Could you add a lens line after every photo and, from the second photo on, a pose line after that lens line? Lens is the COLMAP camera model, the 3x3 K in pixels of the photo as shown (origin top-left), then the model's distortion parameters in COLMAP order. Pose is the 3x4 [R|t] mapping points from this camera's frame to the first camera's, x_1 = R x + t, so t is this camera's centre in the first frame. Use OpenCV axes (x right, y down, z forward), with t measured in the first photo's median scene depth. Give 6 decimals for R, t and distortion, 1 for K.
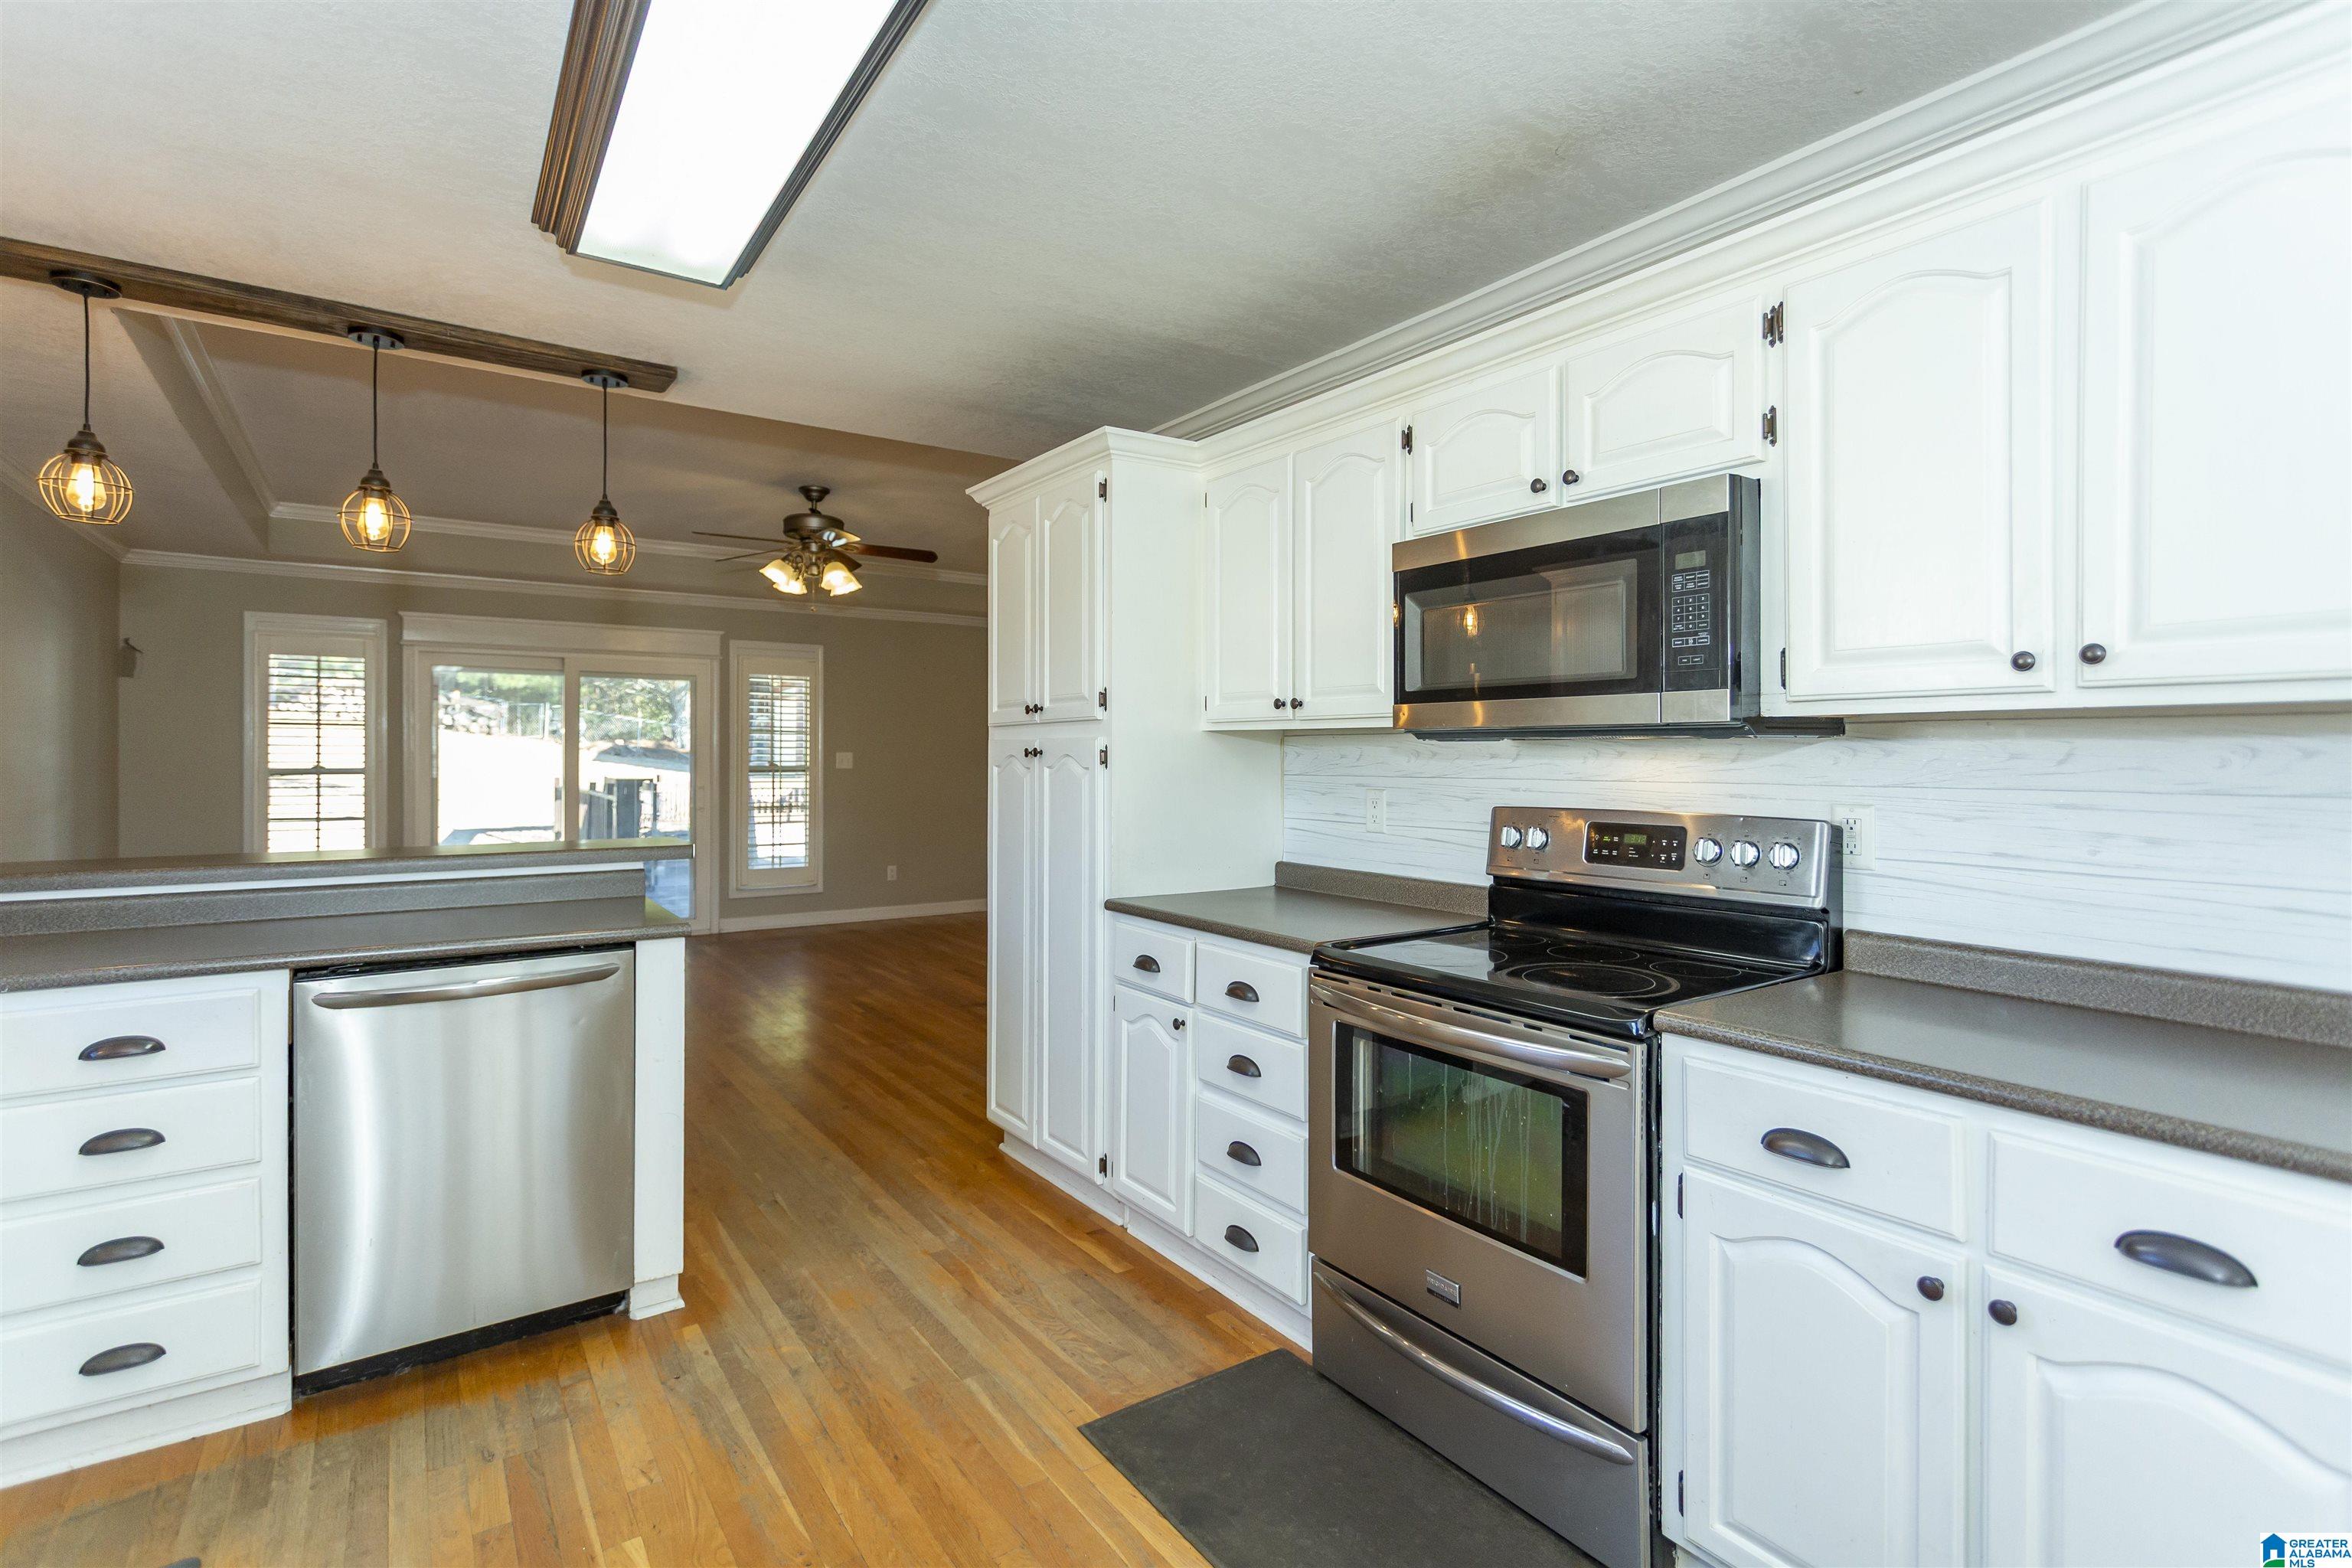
lens RADIAL K [[1116.4, 0, 1125.6], [0, 1116.4, 763.4], [0, 0, 1]] dist [0.000940, 0.000487]
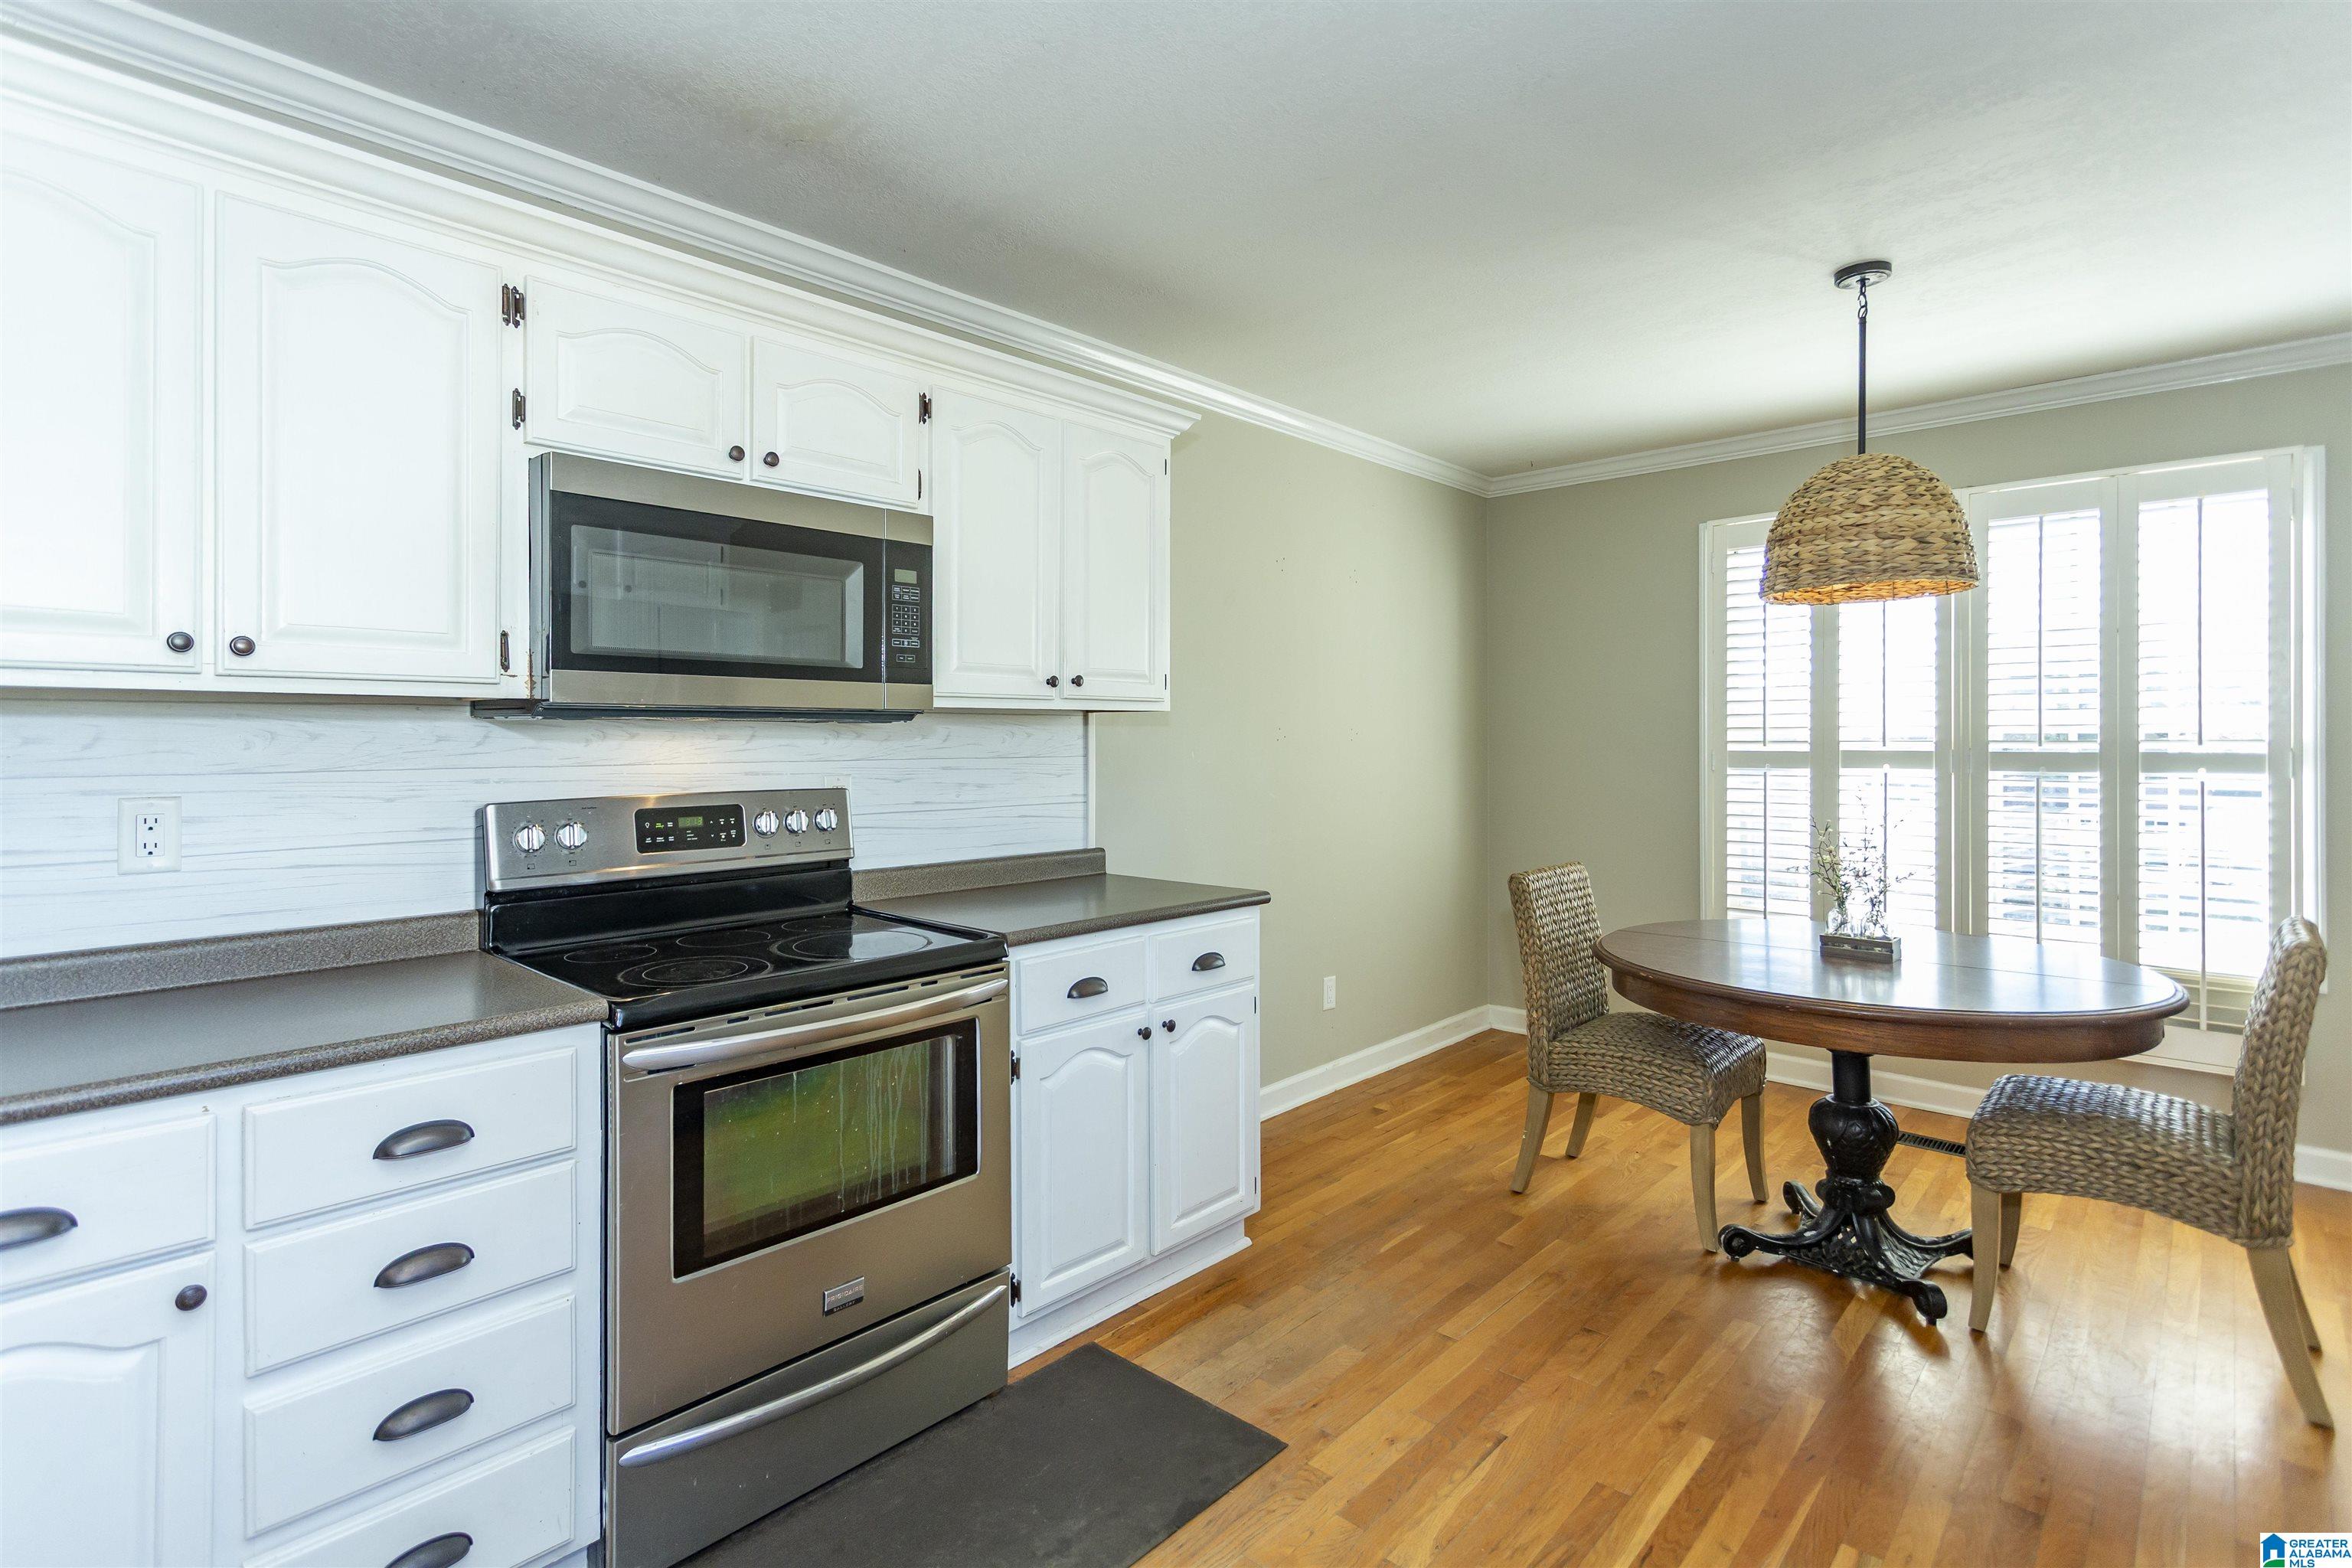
lens RADIAL K [[1116.4, 0, 1125.6], [0, 1116.4, 763.4], [0, 0, 1]] dist [0.000940, 0.000487]
pose [[-0.215944, -0.024198, 0.976106, -0.612660], [0.010153, 0.999583, 0.027027, -0.007475], [-0.976353, 0.015747, -0.215608, 0.856784]]
